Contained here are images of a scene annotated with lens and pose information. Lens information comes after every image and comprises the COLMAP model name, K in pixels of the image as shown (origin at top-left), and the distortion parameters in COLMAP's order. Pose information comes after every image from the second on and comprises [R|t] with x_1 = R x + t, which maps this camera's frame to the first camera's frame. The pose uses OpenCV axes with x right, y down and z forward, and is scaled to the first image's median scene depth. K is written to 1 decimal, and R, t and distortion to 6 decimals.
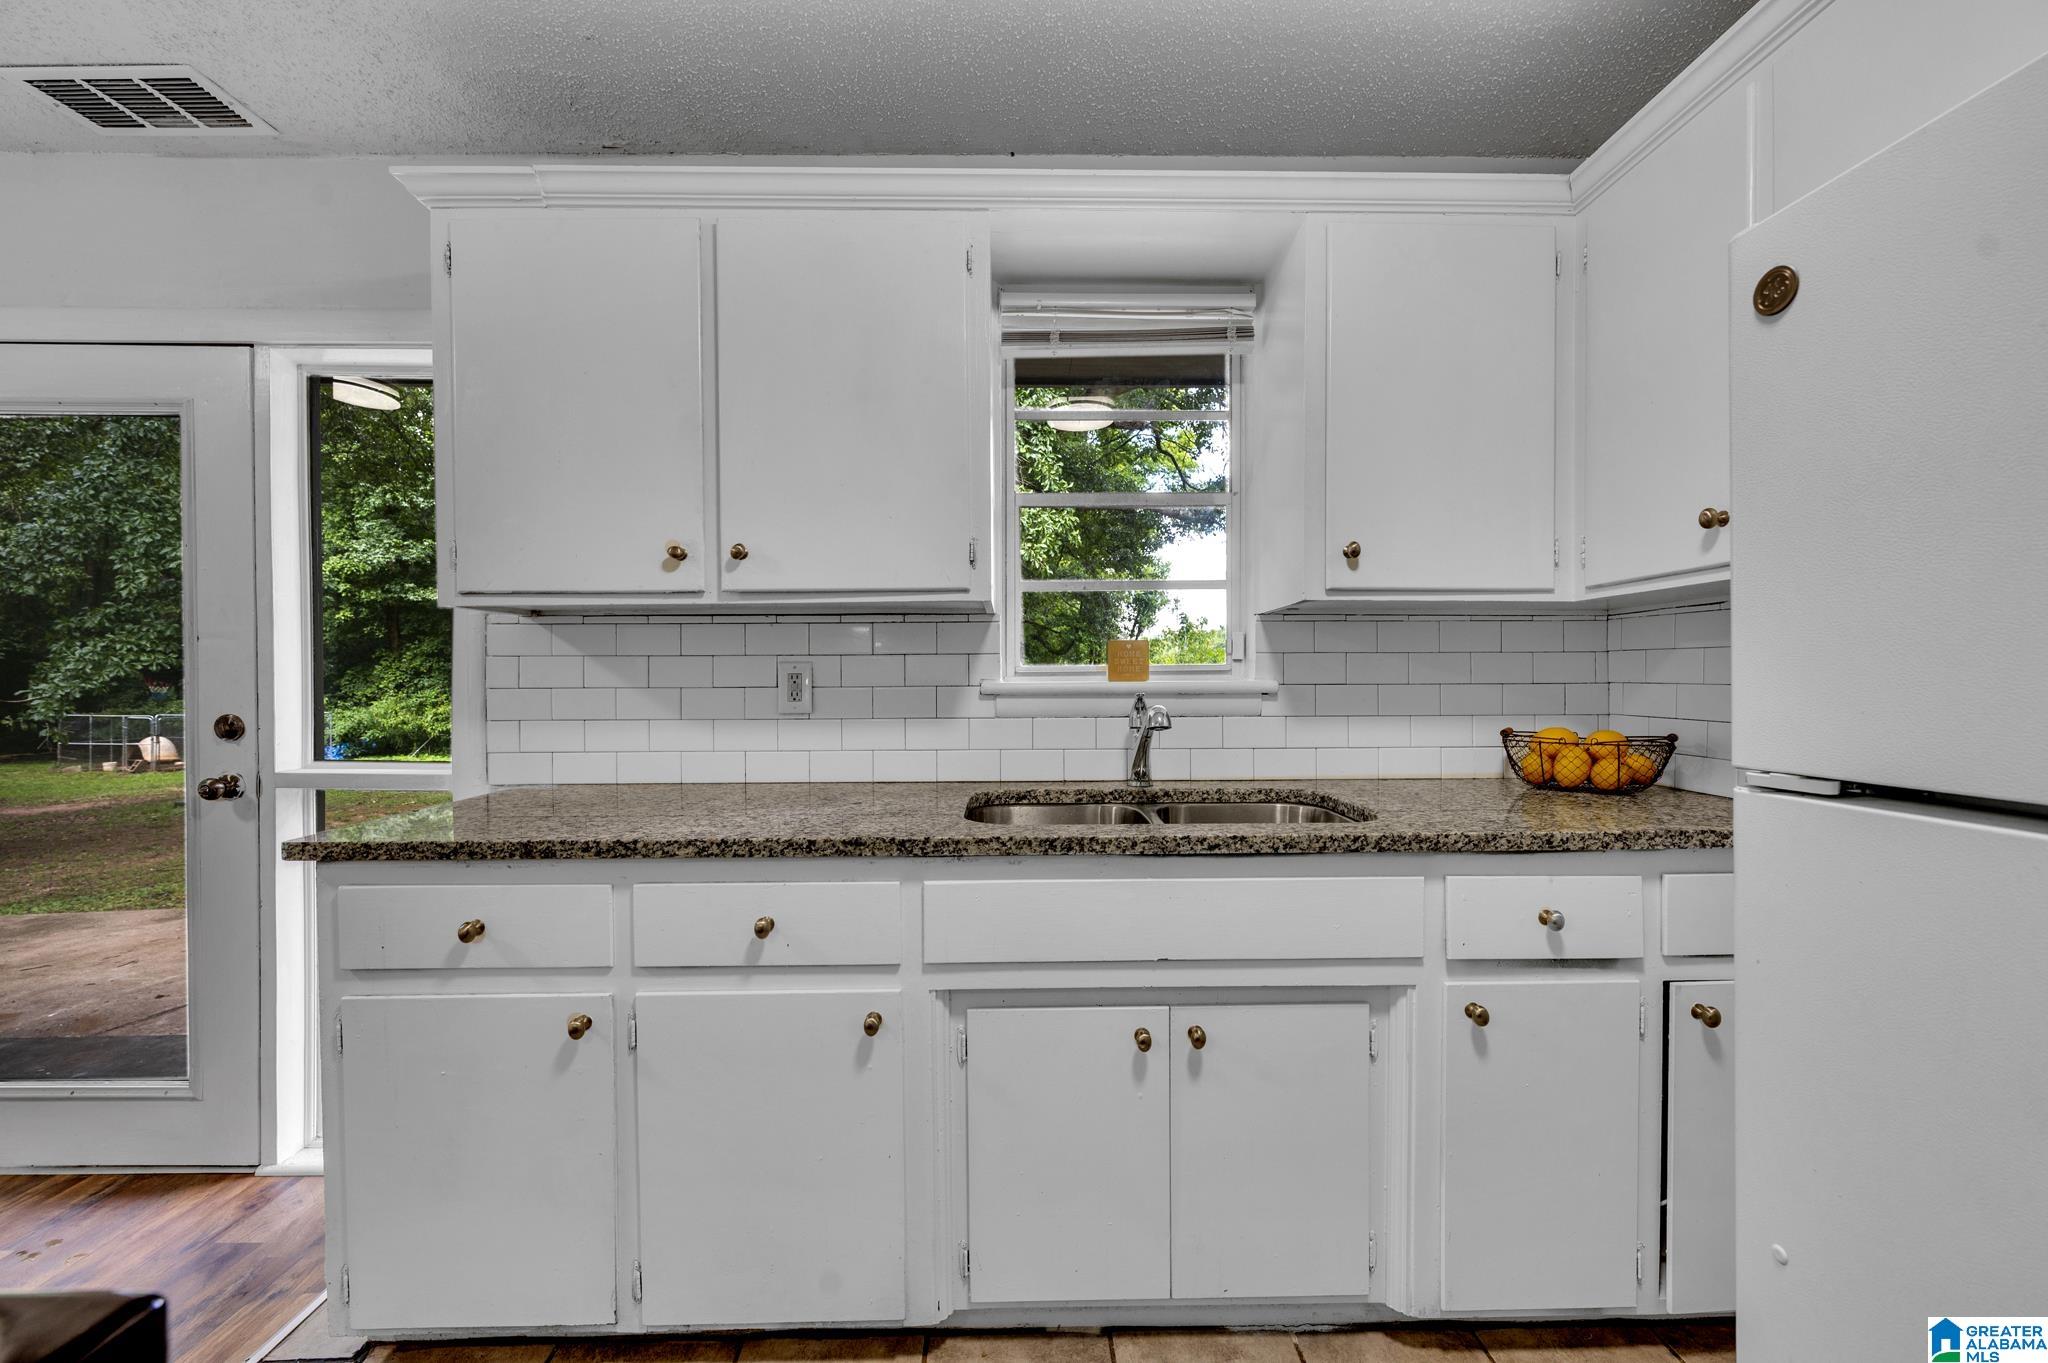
lens RADIAL K [[808.4, 0, 1022.2], [0, 808.4, 686.9], [0, 0, 1]] dist [-0.000512, -0.000532]
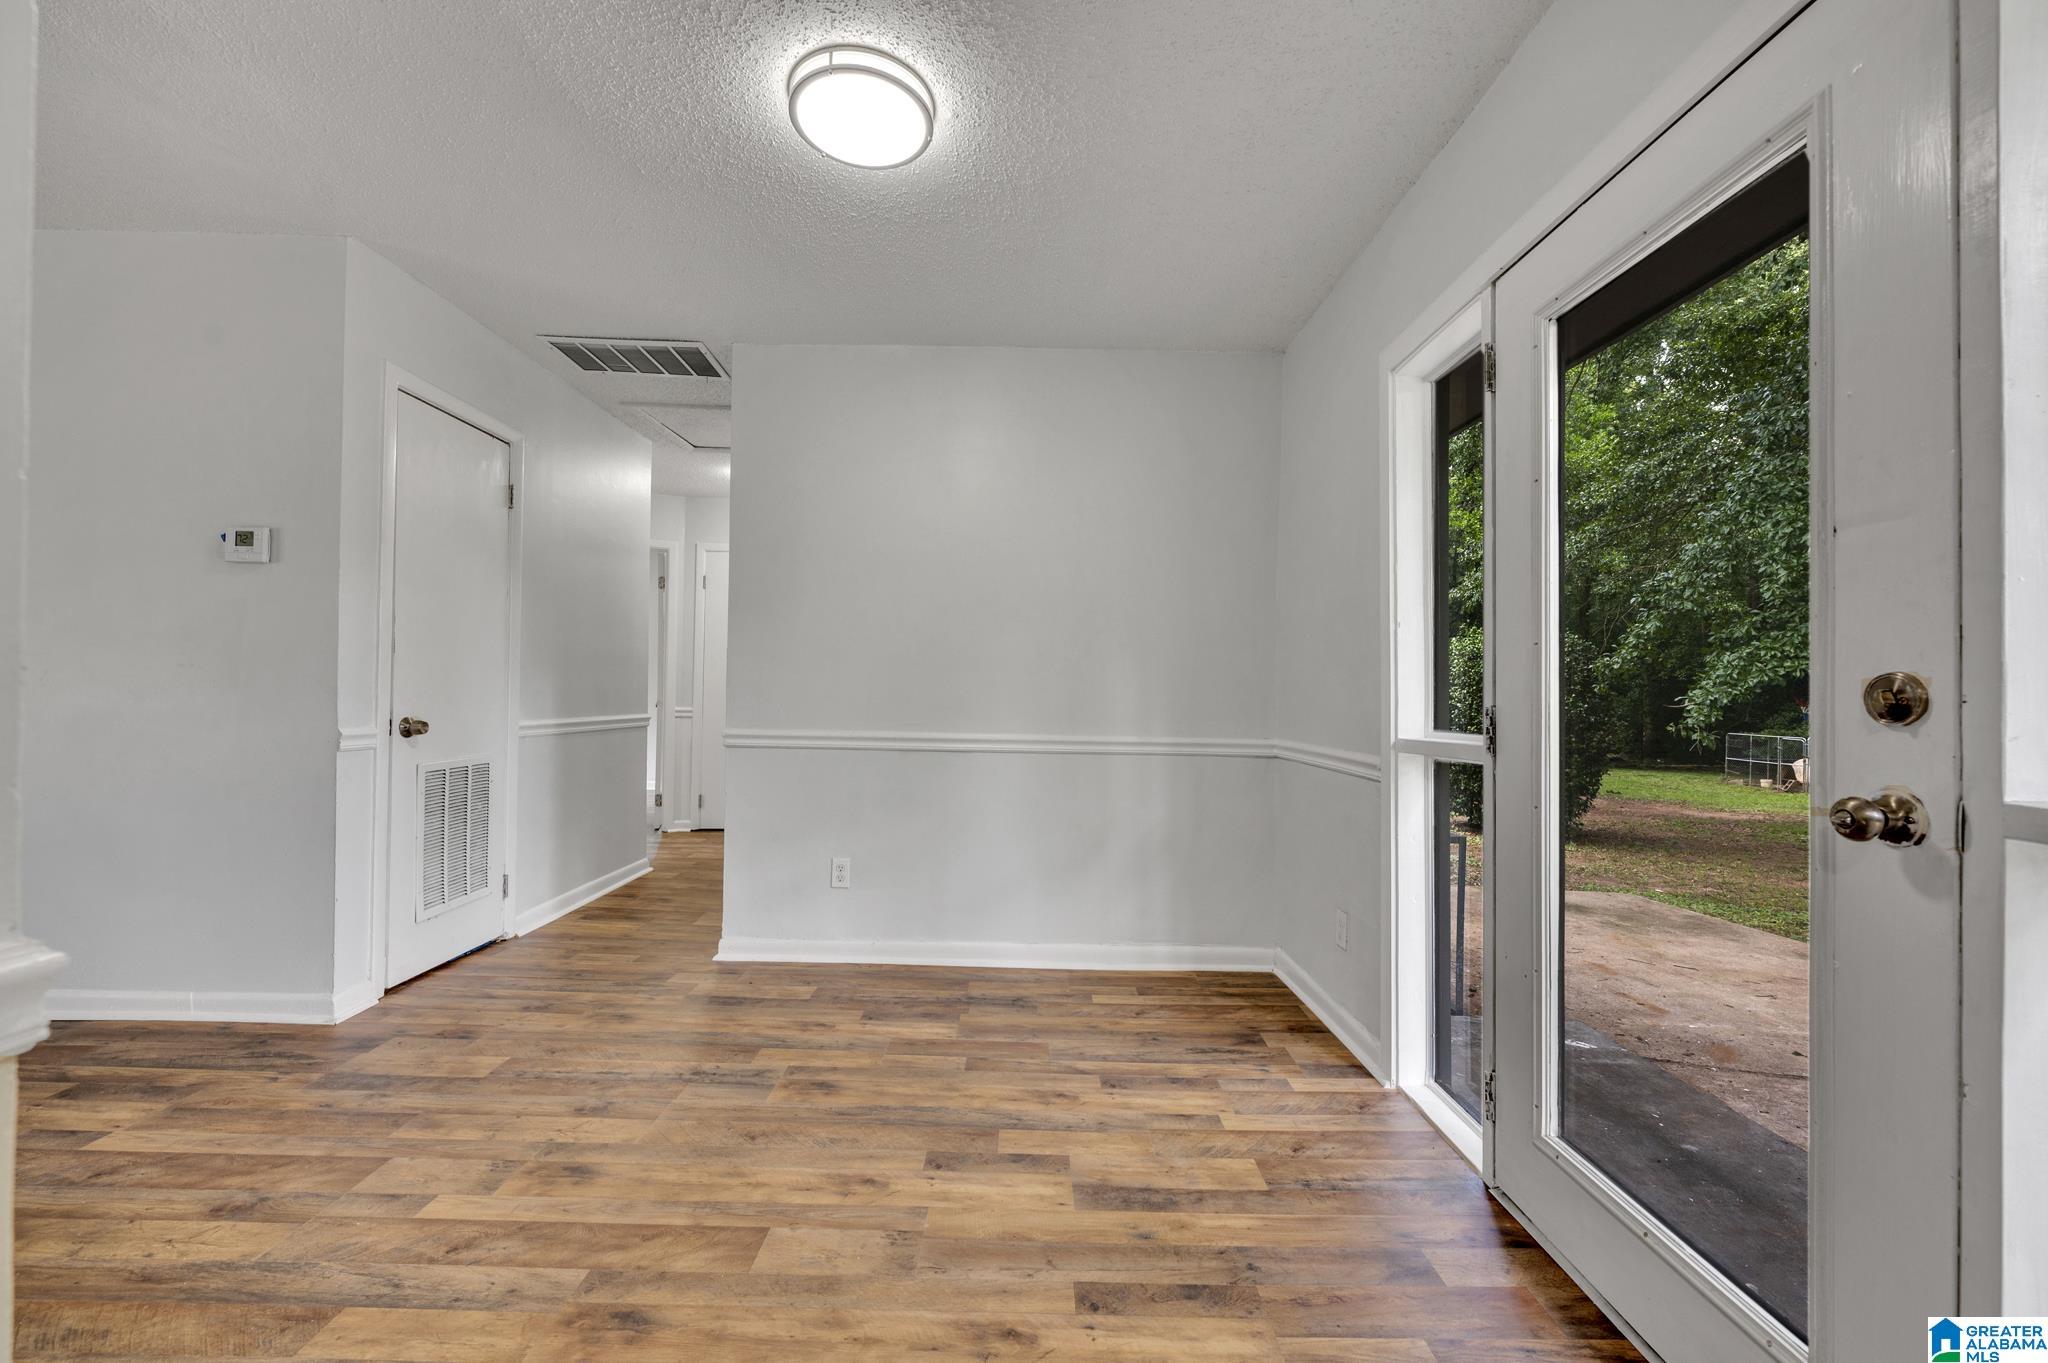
lens RADIAL K [[808.4, 0, 1022.2], [0, 808.4, 686.9], [0, 0, 1]] dist [-0.000512, -0.000532]
pose [[-0.022461, -0.013541, -0.999656, -0.474820], [-0.019805, 0.999718, -0.013097, 0.059297], [0.999552, 0.019504, -0.022722, 0.476315]]
